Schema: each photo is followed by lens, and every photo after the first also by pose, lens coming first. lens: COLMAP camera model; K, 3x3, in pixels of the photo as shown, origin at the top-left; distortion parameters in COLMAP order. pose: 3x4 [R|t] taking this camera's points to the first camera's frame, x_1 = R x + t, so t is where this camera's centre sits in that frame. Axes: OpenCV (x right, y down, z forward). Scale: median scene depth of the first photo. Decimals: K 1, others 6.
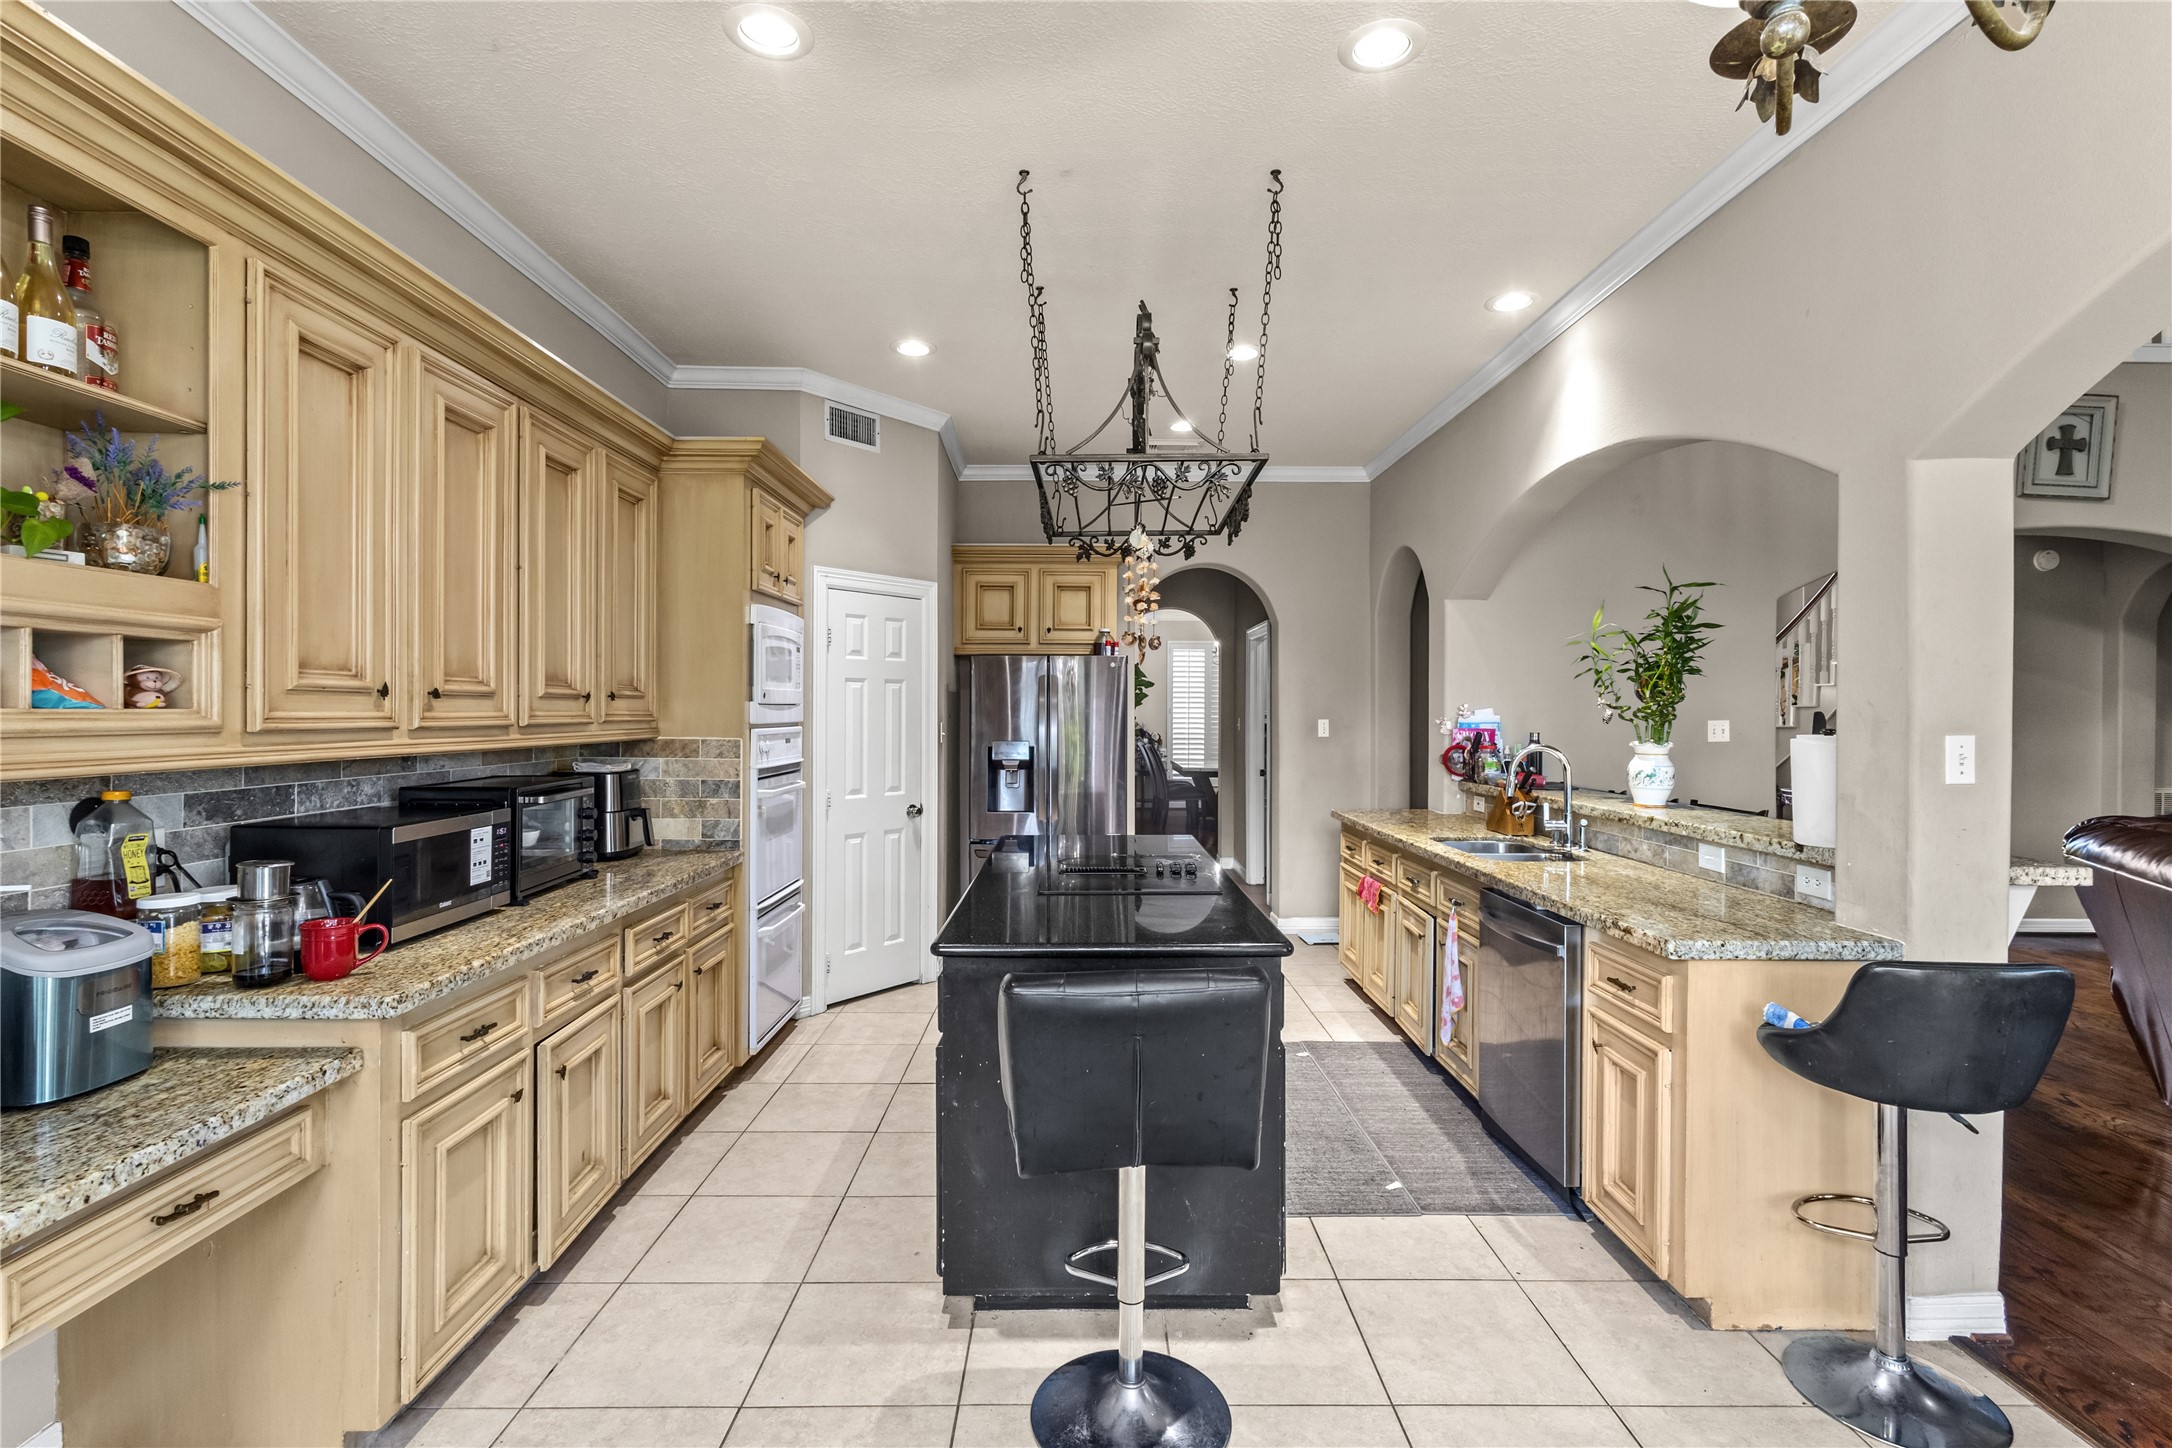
lens RADIAL K [[997.5, 0, 1081.4], [0, 997.5, 732.9], [0, 0, 1]] dist [0.002891, 0.000581]
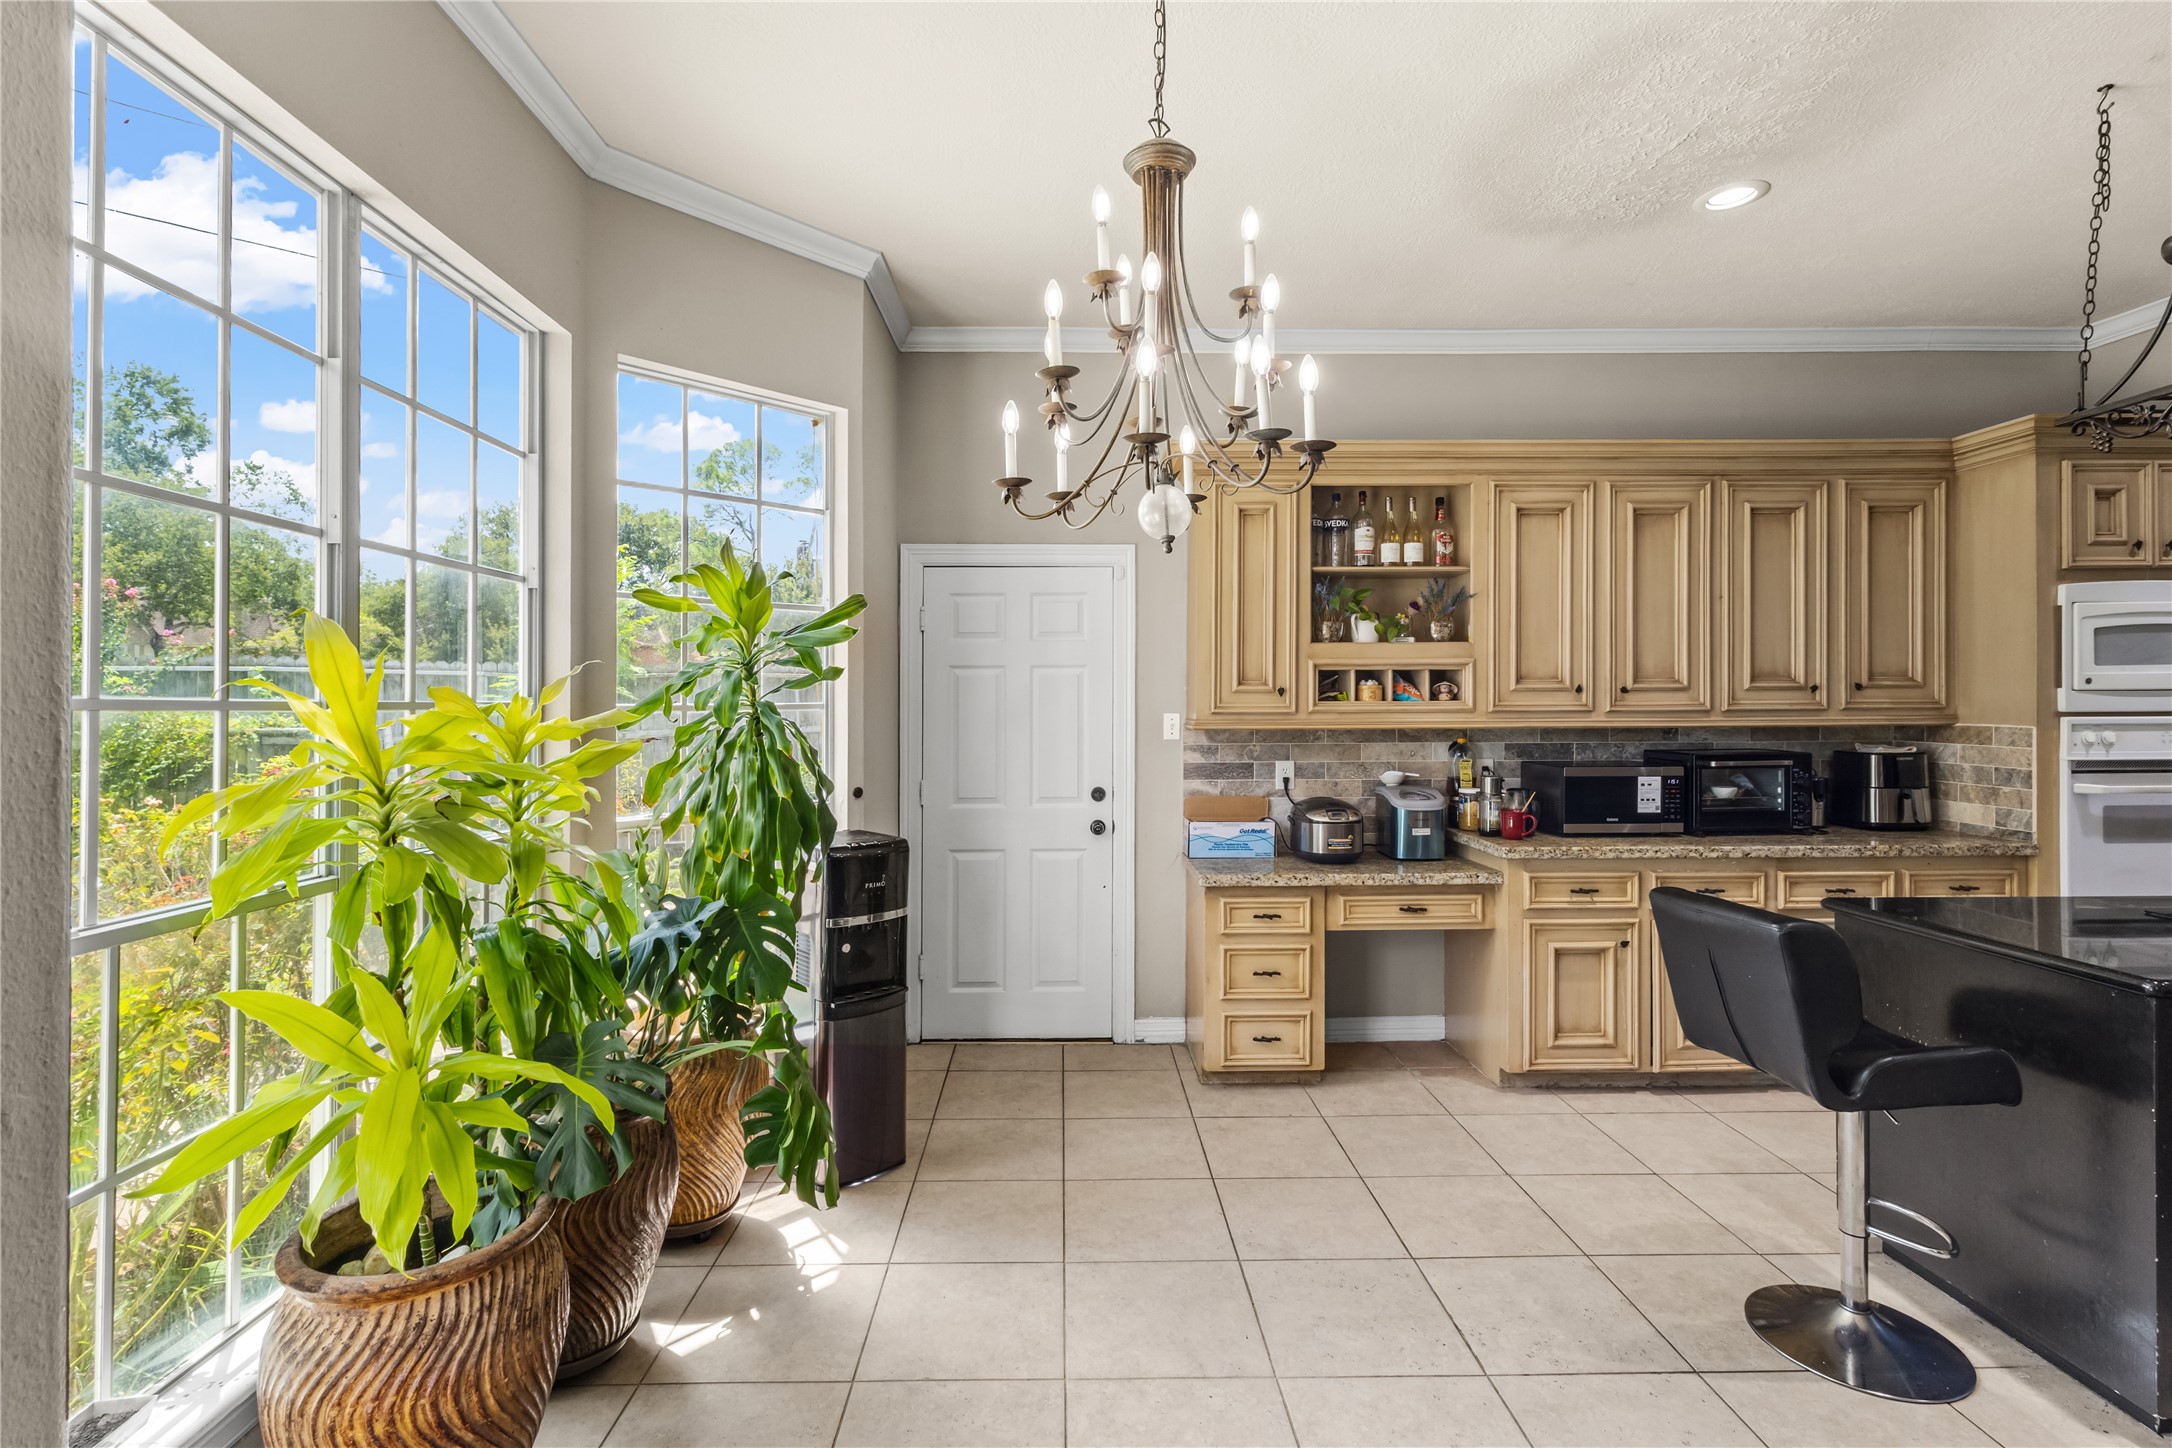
lens RADIAL K [[997.5, 0, 1083.8], [0, 997.5, 704.5], [0, 0, 1]] dist [0.002891, 0.000581]
pose [[0.026505, 0.004387, -0.999639, 0.888278], [-0.015469, 0.999872, 0.003977, -0.008482], [0.999529, 0.015358, 0.026570, 0.086182]]
